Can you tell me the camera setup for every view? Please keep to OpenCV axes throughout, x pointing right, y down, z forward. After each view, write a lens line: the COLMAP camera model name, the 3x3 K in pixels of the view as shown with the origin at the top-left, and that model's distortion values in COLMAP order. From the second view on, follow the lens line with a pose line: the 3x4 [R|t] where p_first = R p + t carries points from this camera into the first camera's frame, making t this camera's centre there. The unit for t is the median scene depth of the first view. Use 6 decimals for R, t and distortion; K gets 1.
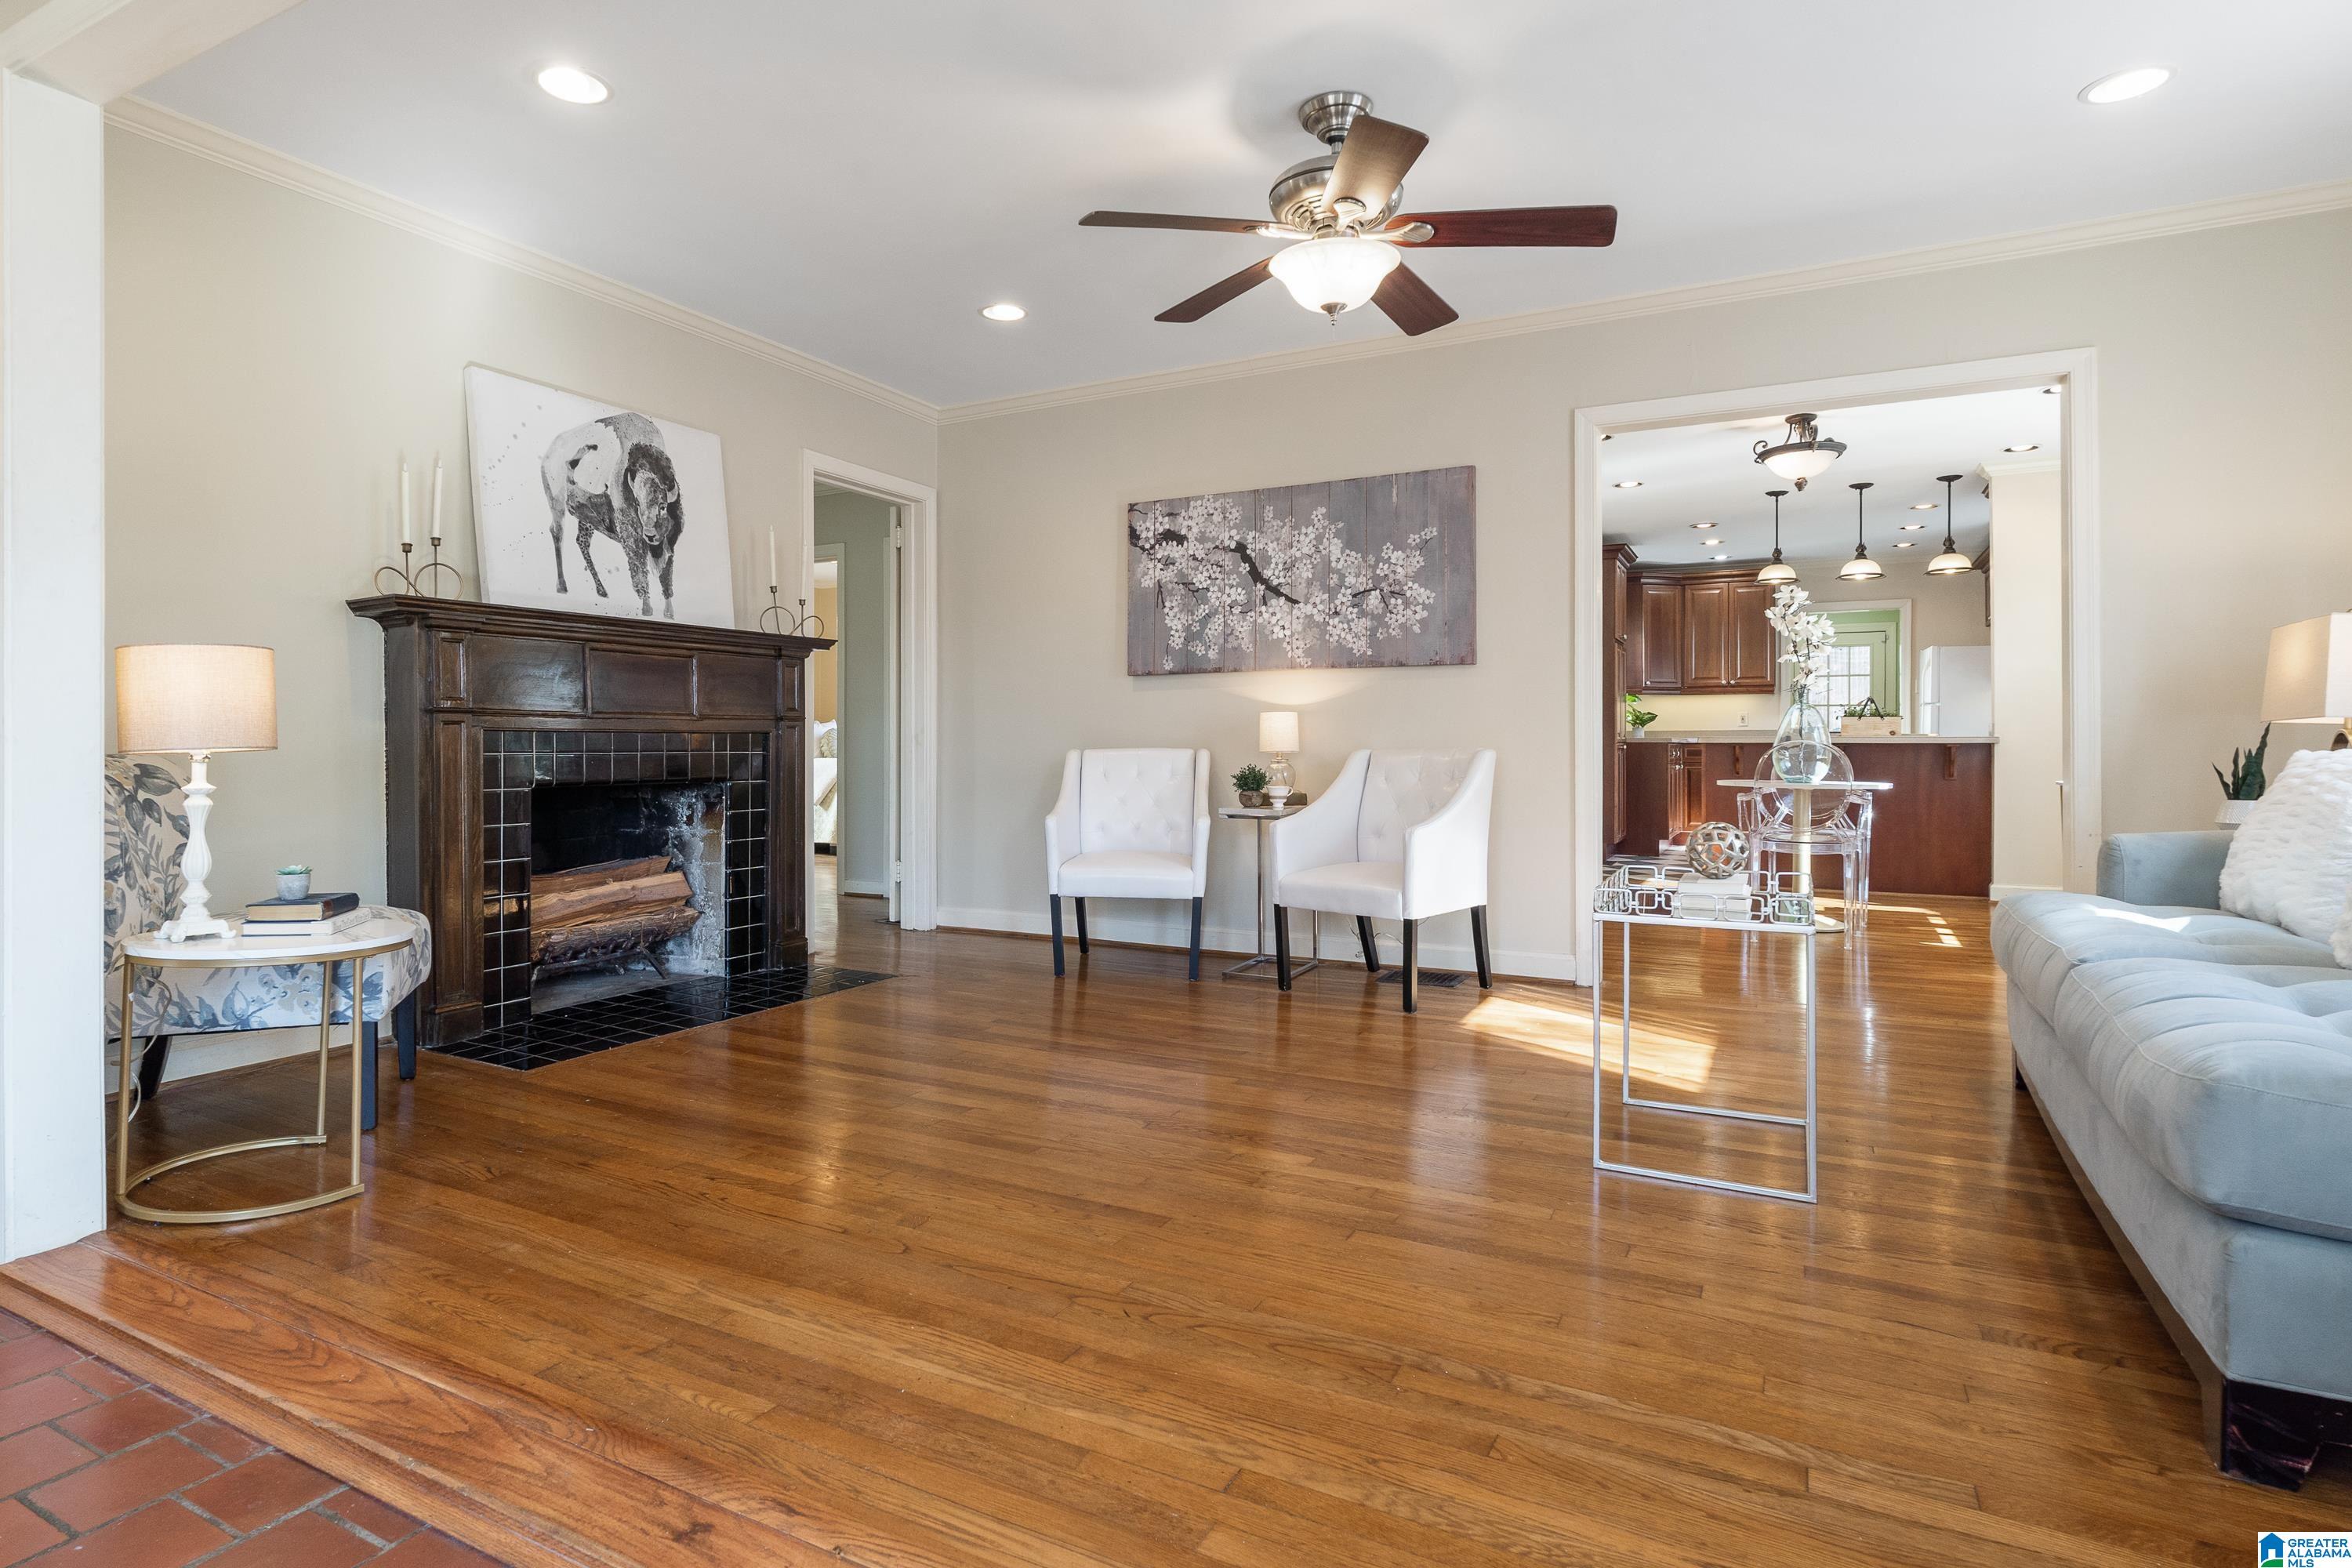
lens RADIAL K [[1232.1, 0, 1096.7], [0, 1232.1, 750.6], [0, 0, 1]] dist [-0.006994, 0.002959]
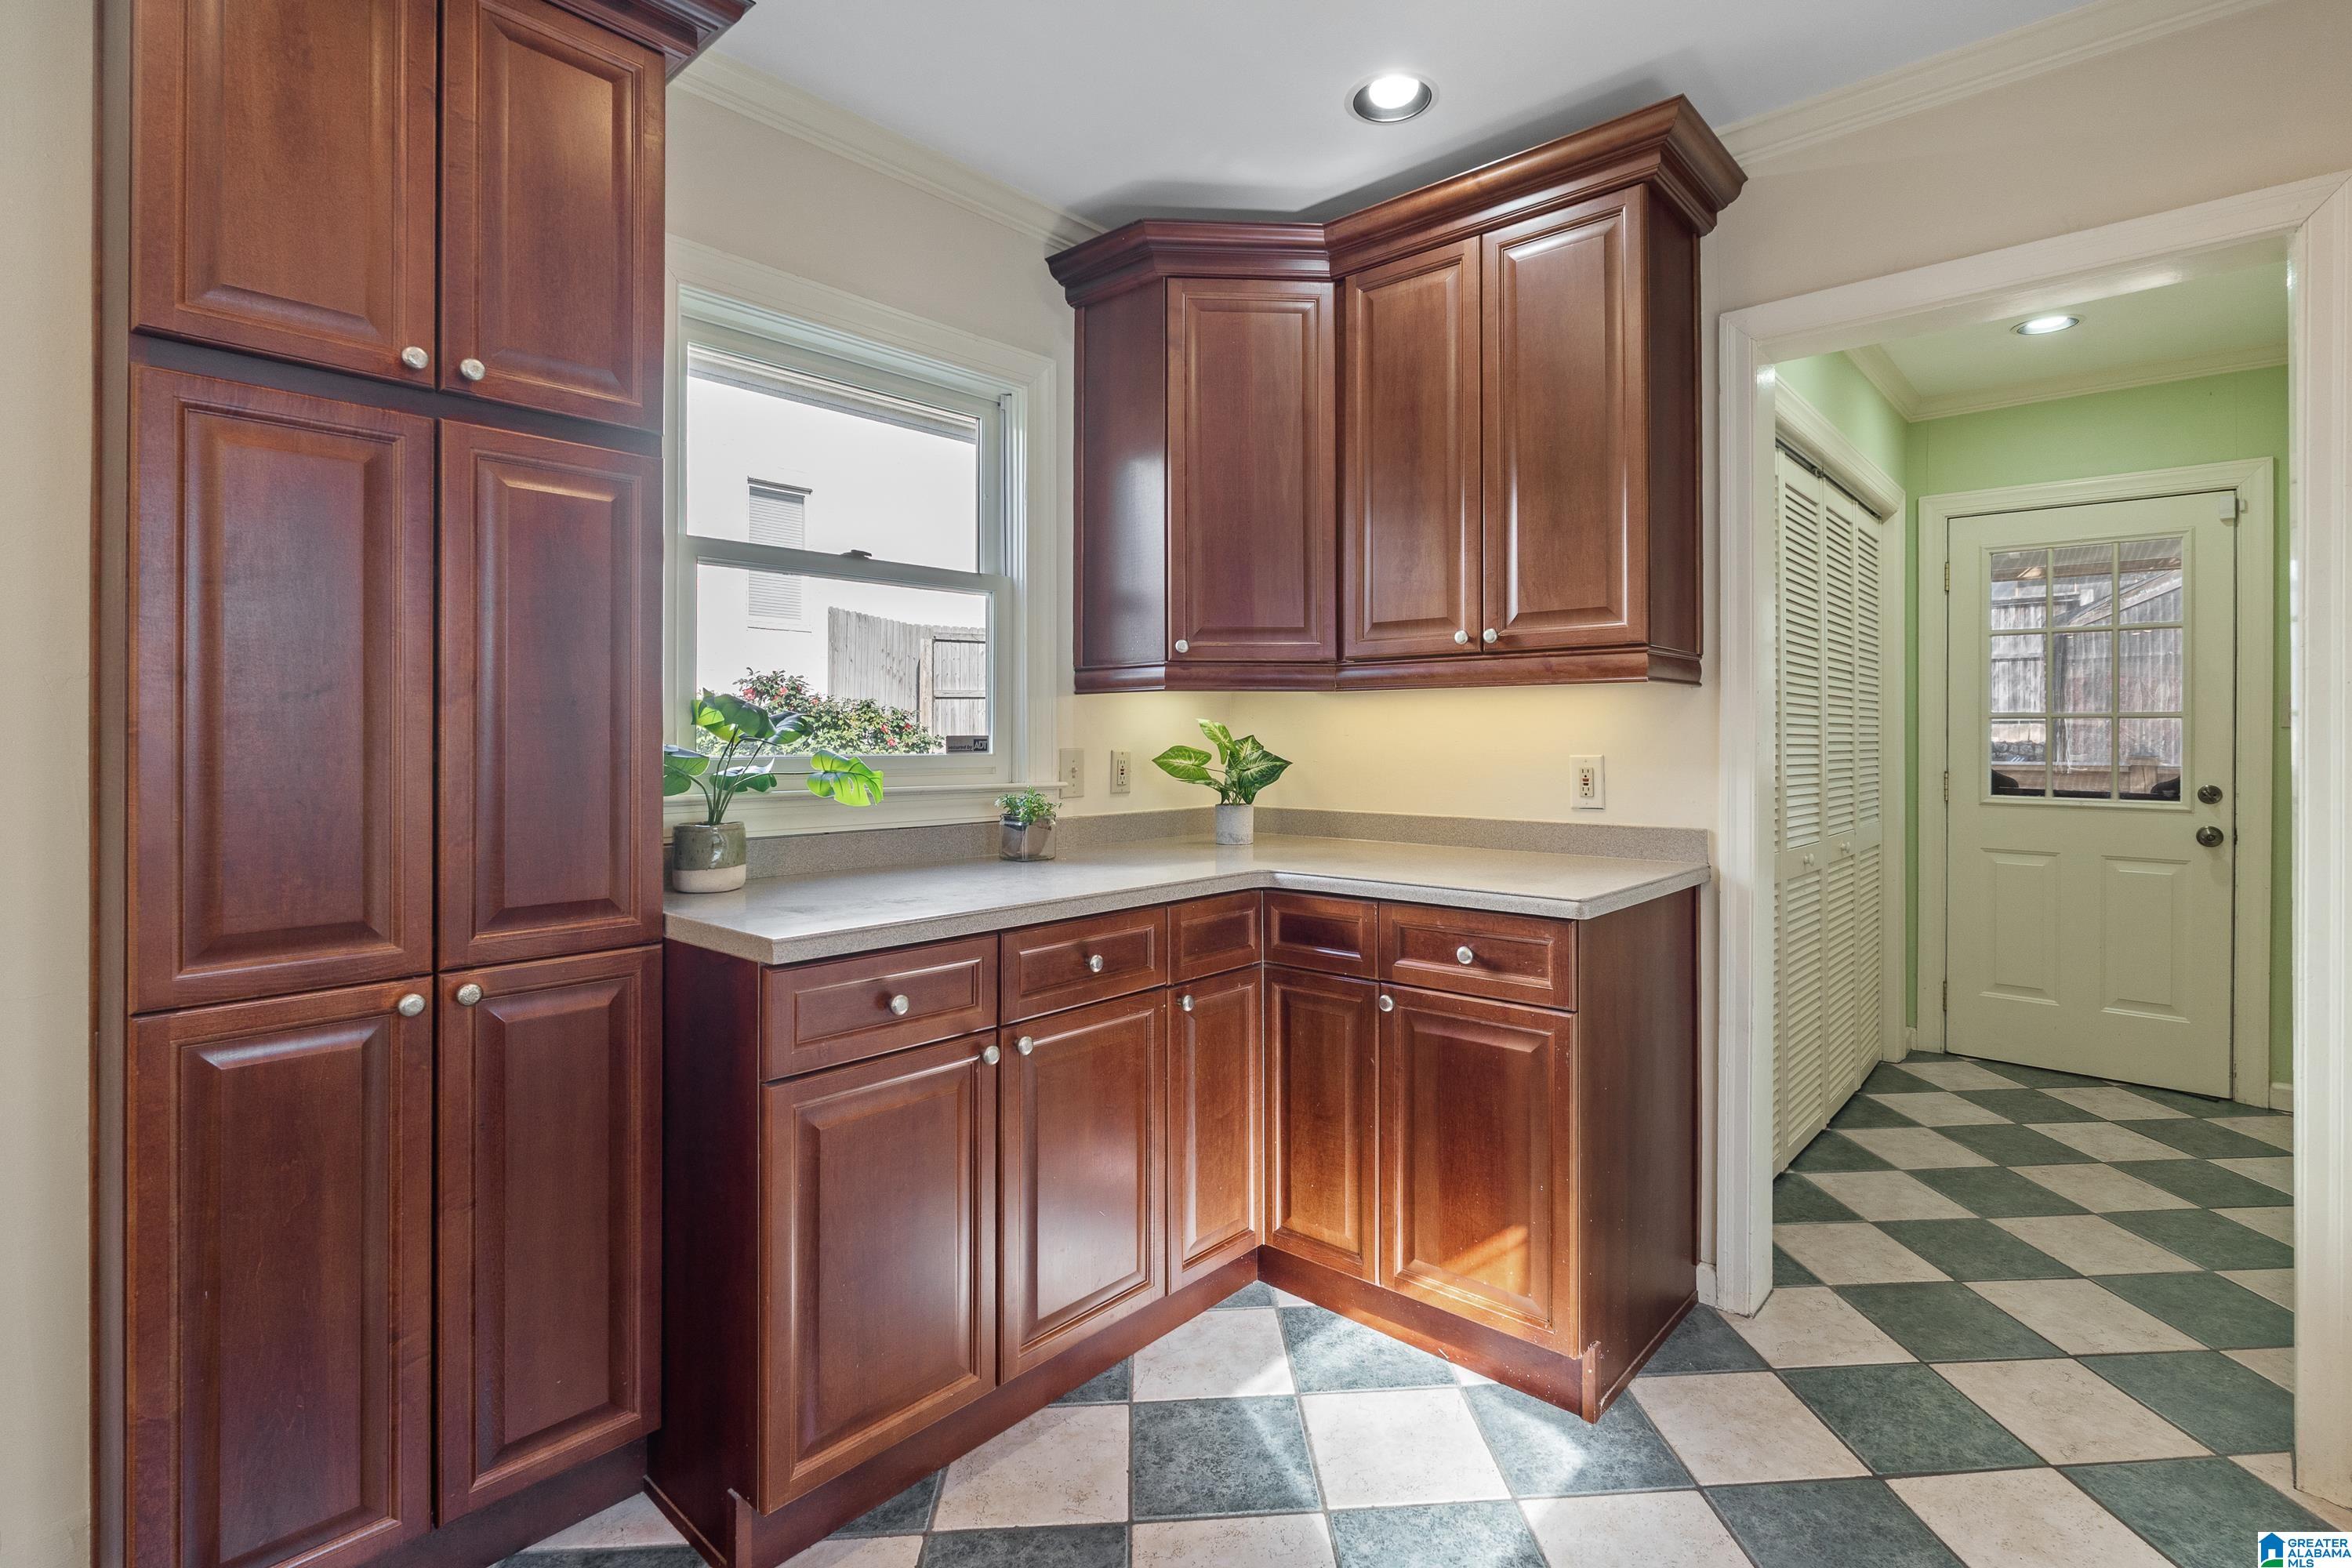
lens RADIAL K [[1095.1, 0, 1234.9], [0, 1095.1, 736.3], [0, 0, 1]] dist [-0.003658, -0.000795]
pose [[0.983522, -0.000547, -0.180786, 1.037812], [-0.000599, 0.999980, -0.006284, -0.070835], [0.180786, 0.006289, 0.983502, 1.596065]]
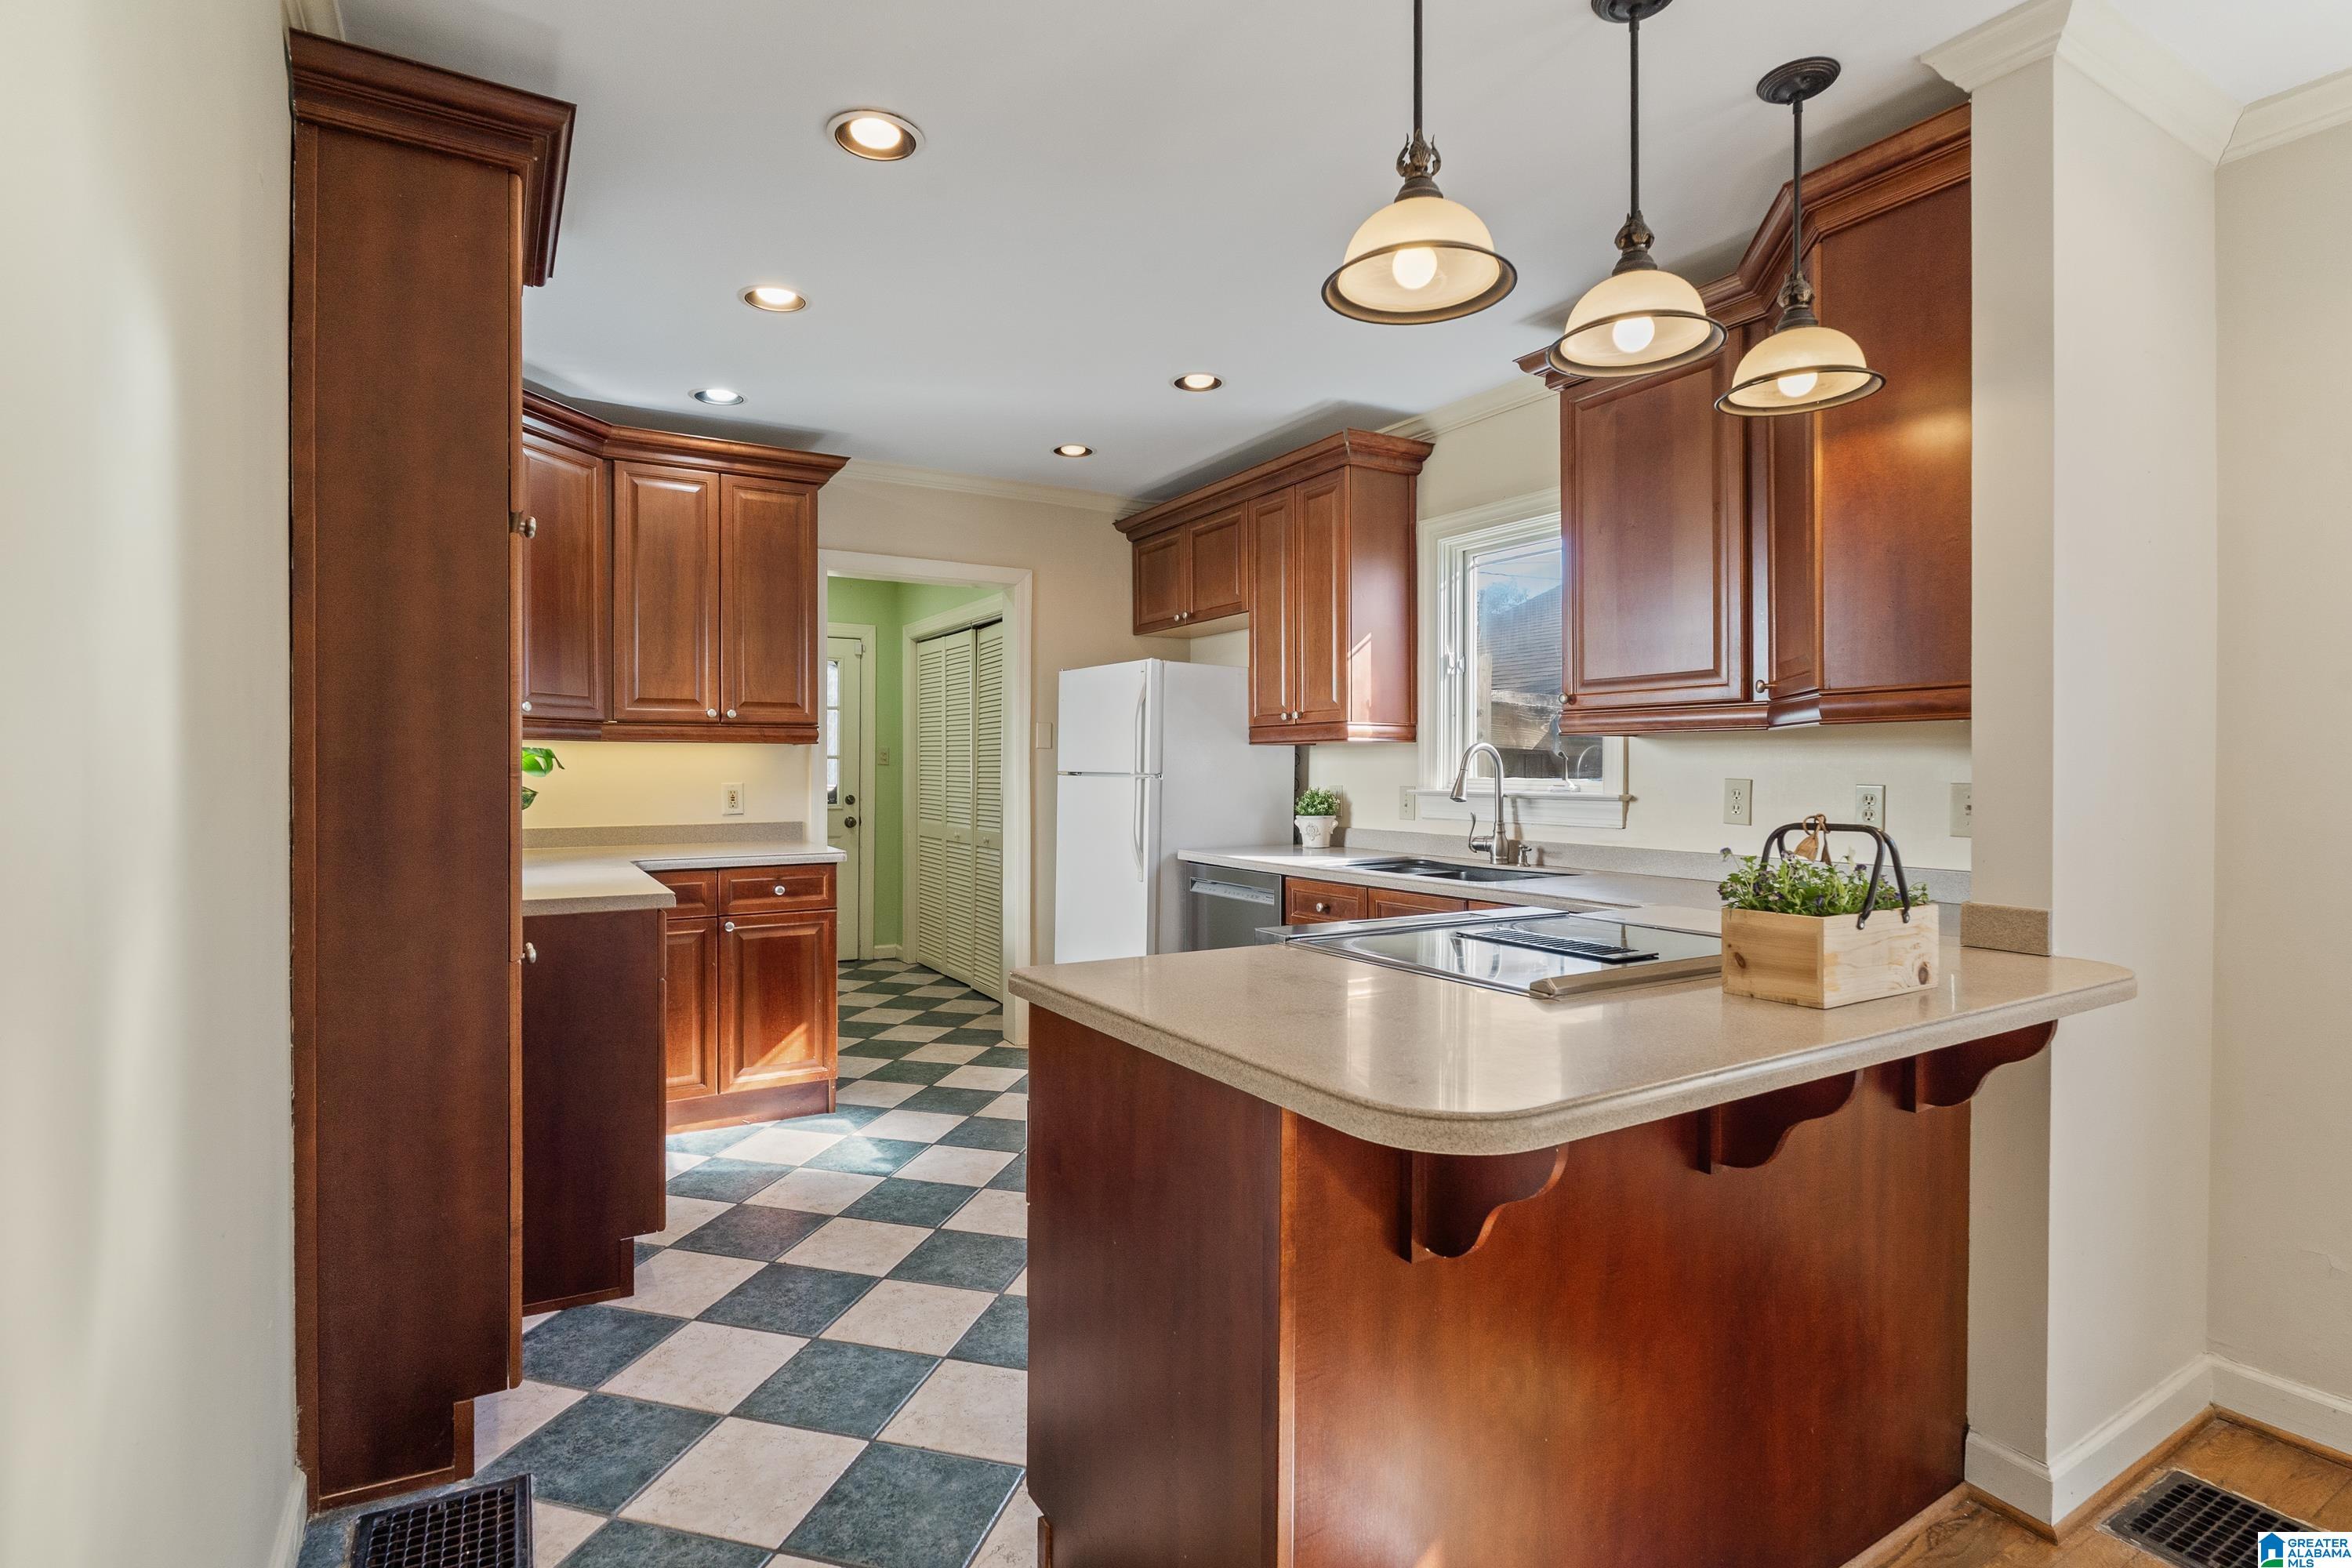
lens RADIAL K [[1123.7, 0, 1136.5], [0, 1123.7, 767.8], [0, 0, 1]] dist [-0.011395, 0.000109]
pose [[0.508096, -0.001896, 0.861298, 0.535411], [0.003091, 0.999995, 0.000378, -0.076195], [-0.861295, 0.002470, 0.508099, 1.414826]]
